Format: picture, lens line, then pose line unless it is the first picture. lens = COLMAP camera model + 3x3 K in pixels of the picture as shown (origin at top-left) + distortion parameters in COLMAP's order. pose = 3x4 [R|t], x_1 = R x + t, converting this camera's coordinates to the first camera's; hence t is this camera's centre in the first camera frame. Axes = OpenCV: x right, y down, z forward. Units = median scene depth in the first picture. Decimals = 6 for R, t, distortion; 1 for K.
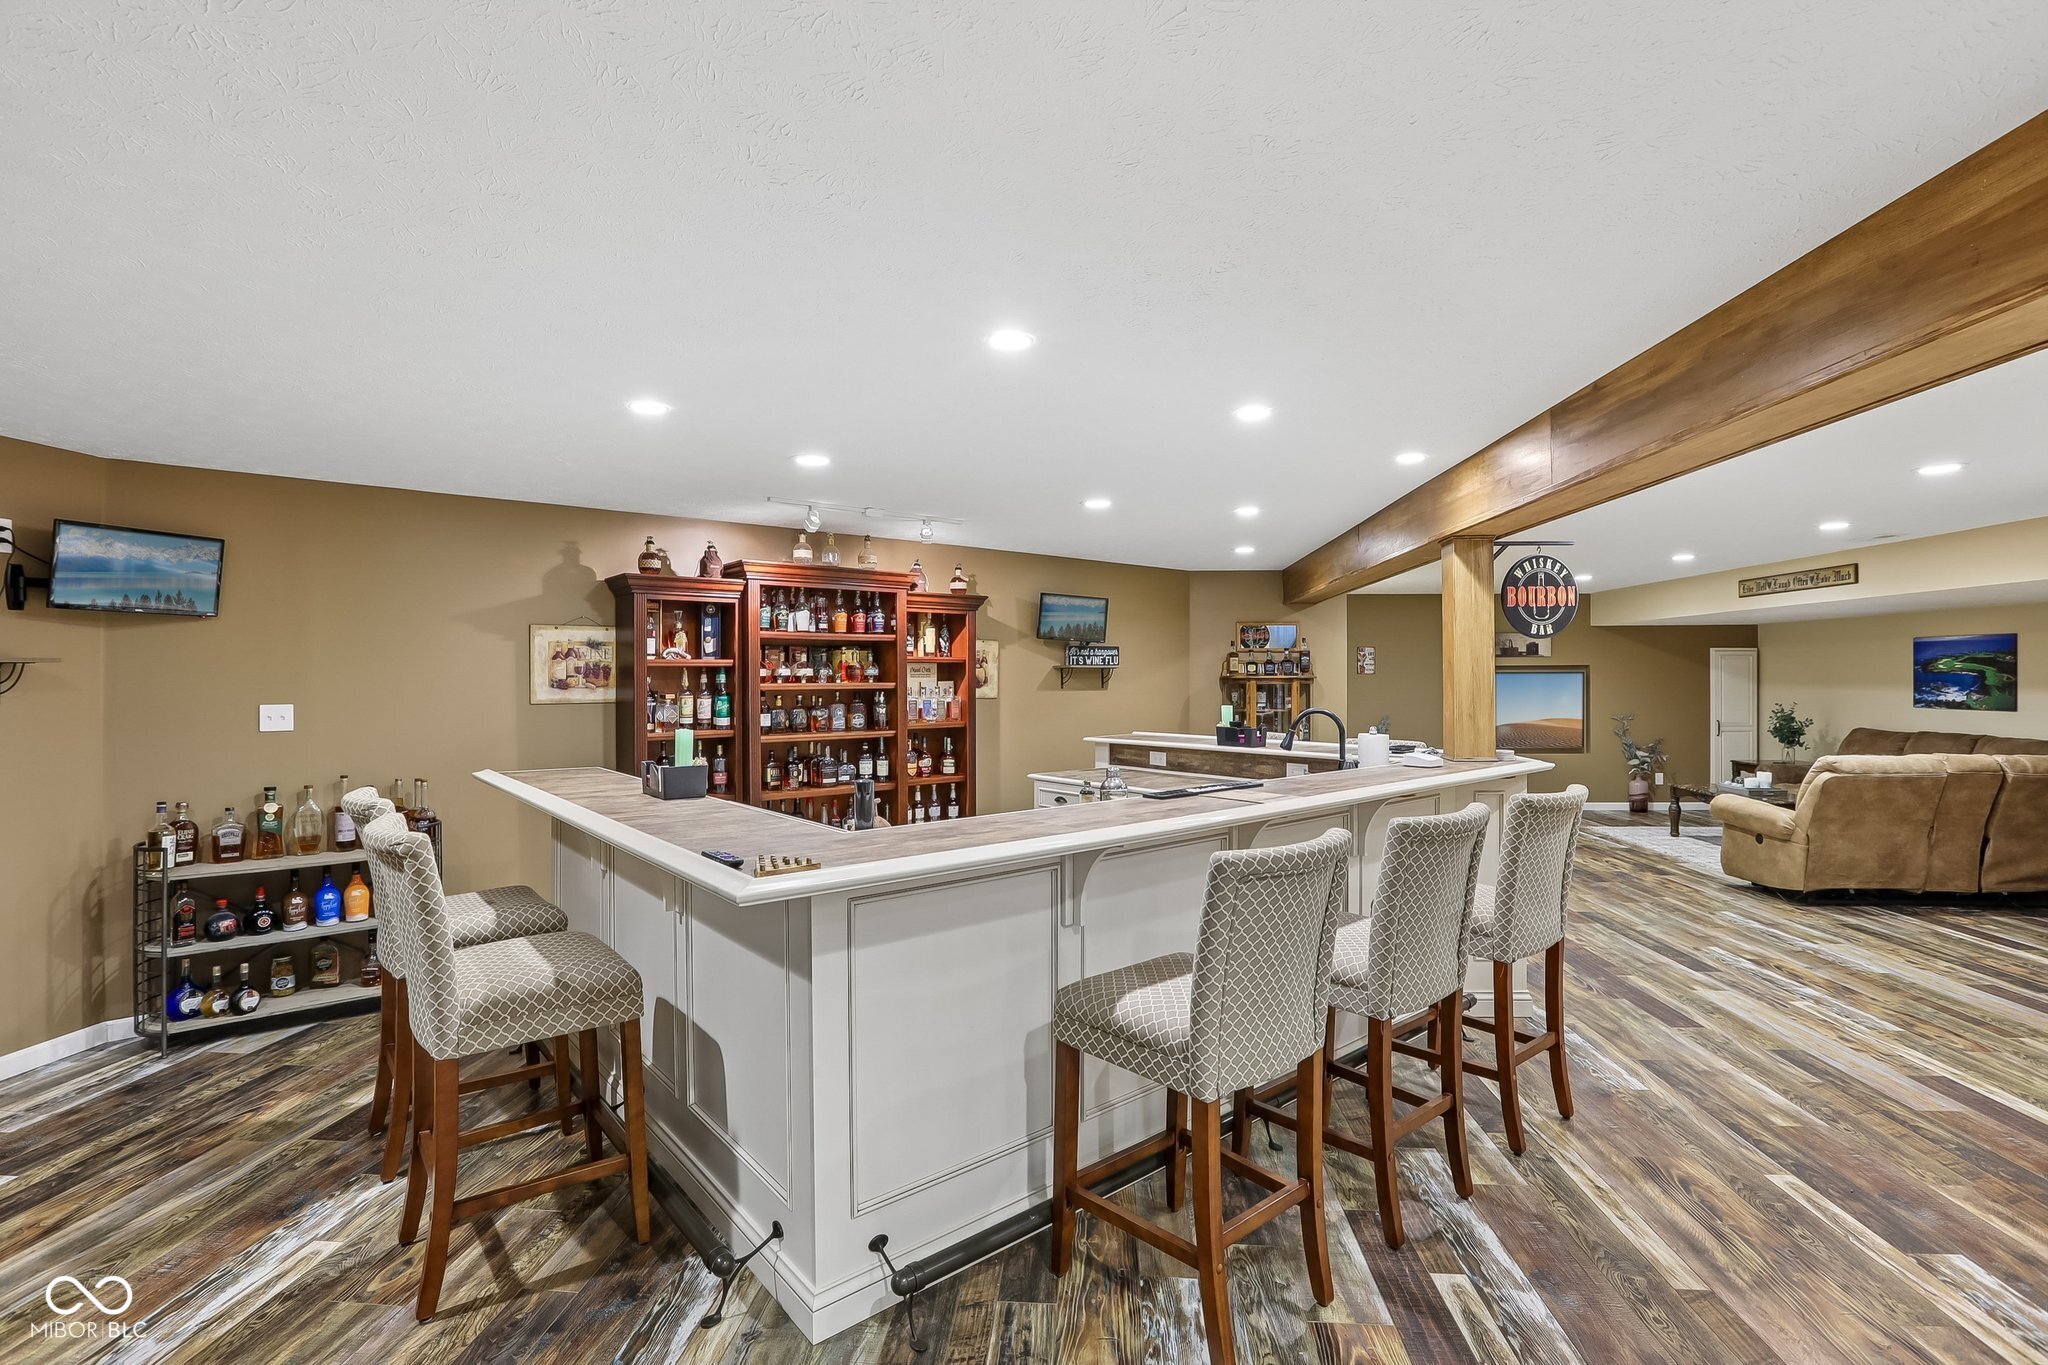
lens RADIAL K [[934.1, 0, 1025.7], [0, 934.1, 674.9], [0, 0, 1]] dist [-0.040992, 0.010408]
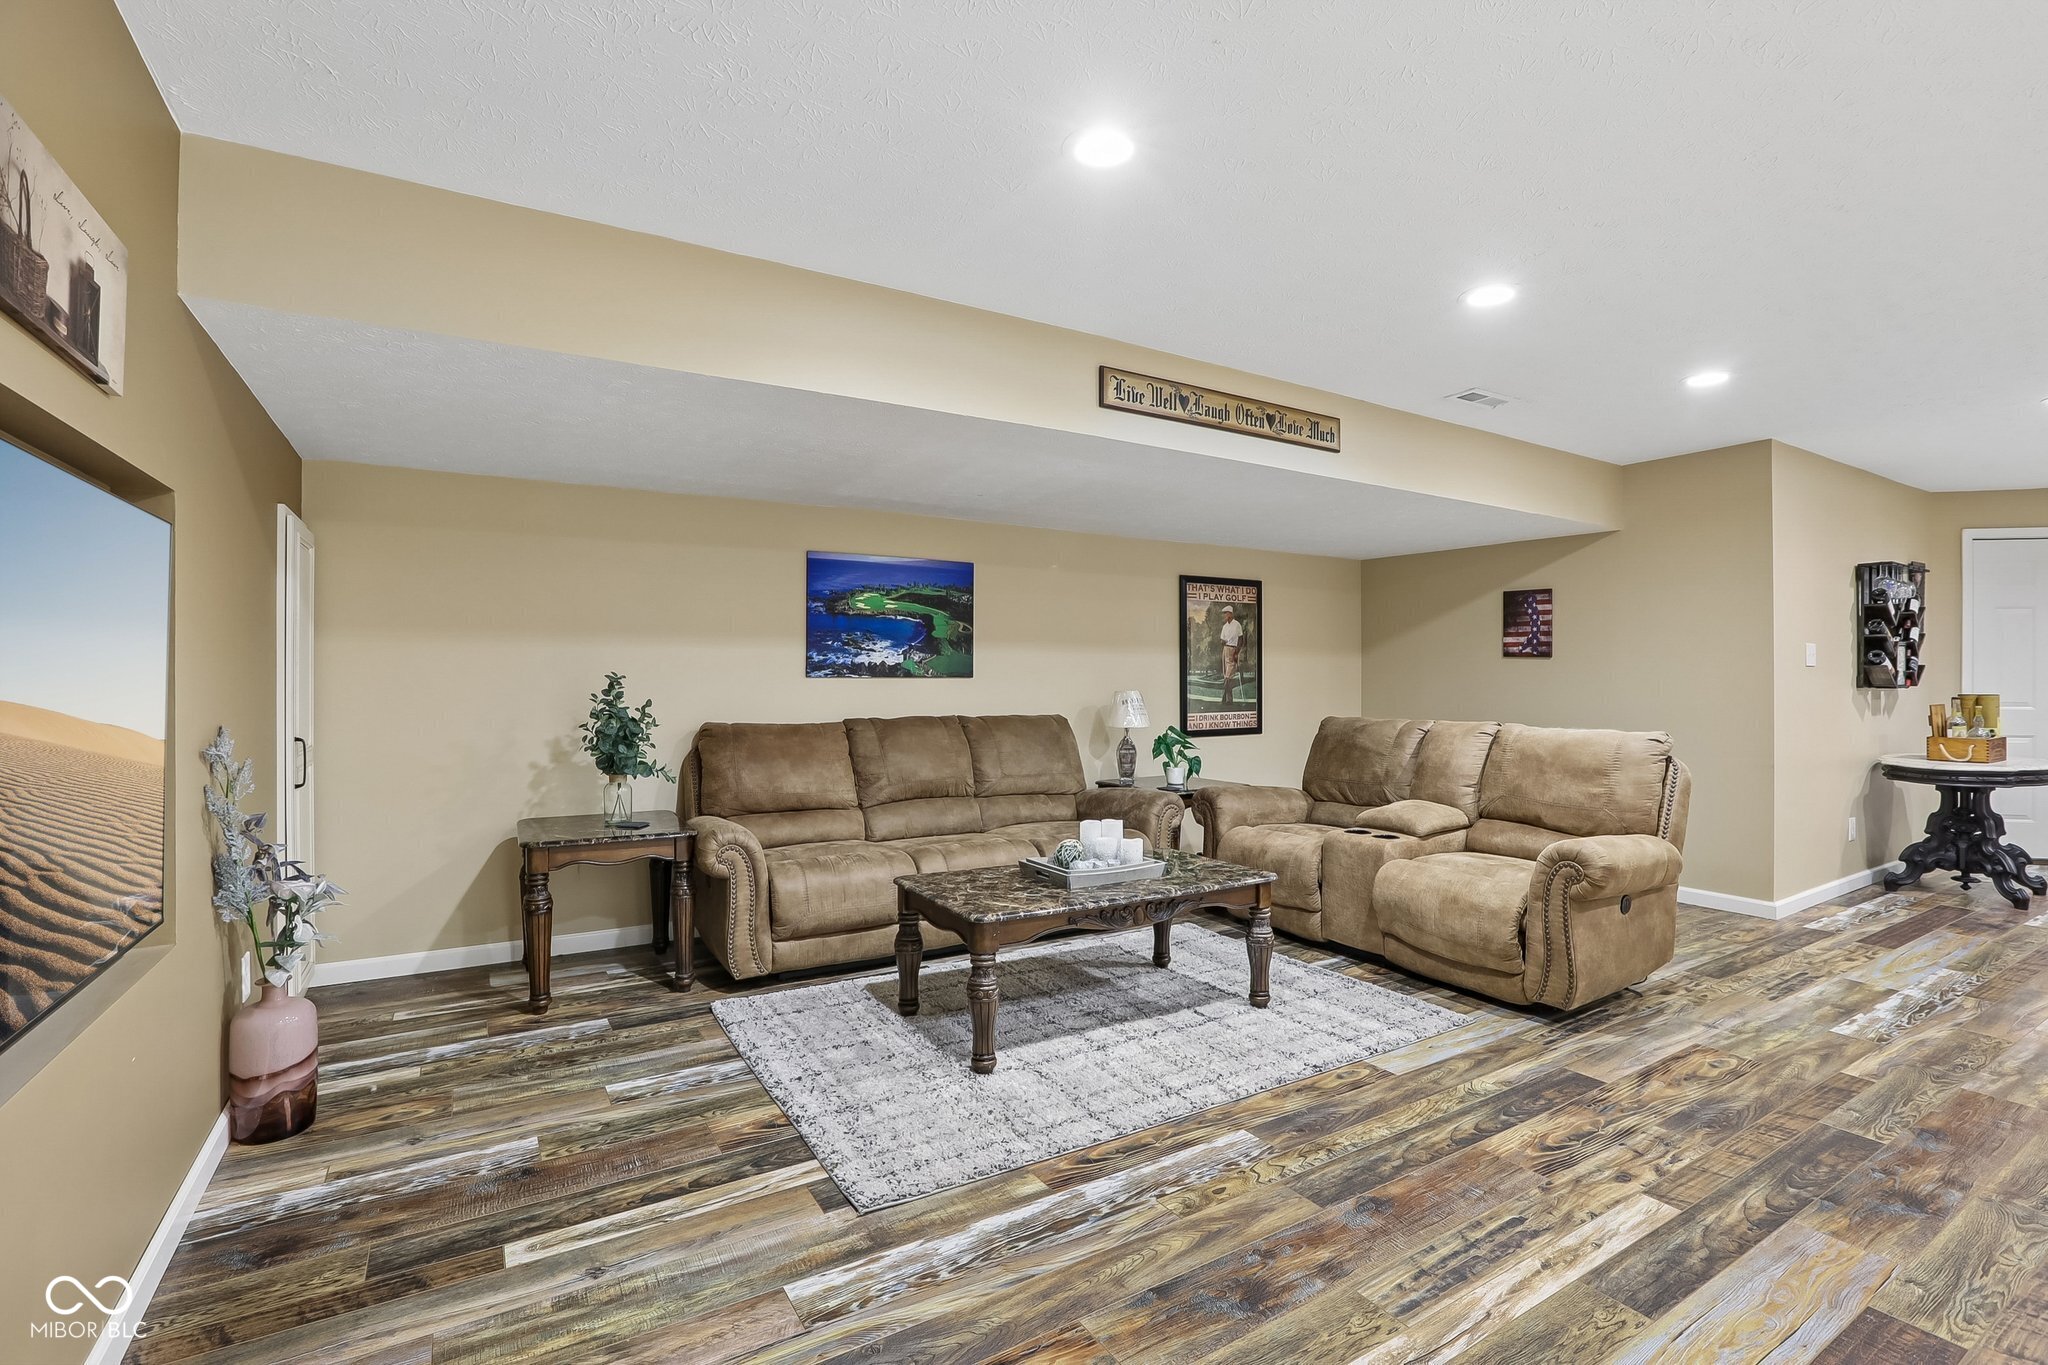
lens RADIAL K [[934.1, 0, 1026.4], [0, 934.1, 666.7], [0, 0, 1]] dist [-0.040992, 0.010408]
pose [[-0.590052, 0.011415, 0.807285, 0.450818], [0.000504, 0.999905, -0.013770, 0.037925], [-0.807365, -0.007719, -0.590002, 1.244017]]
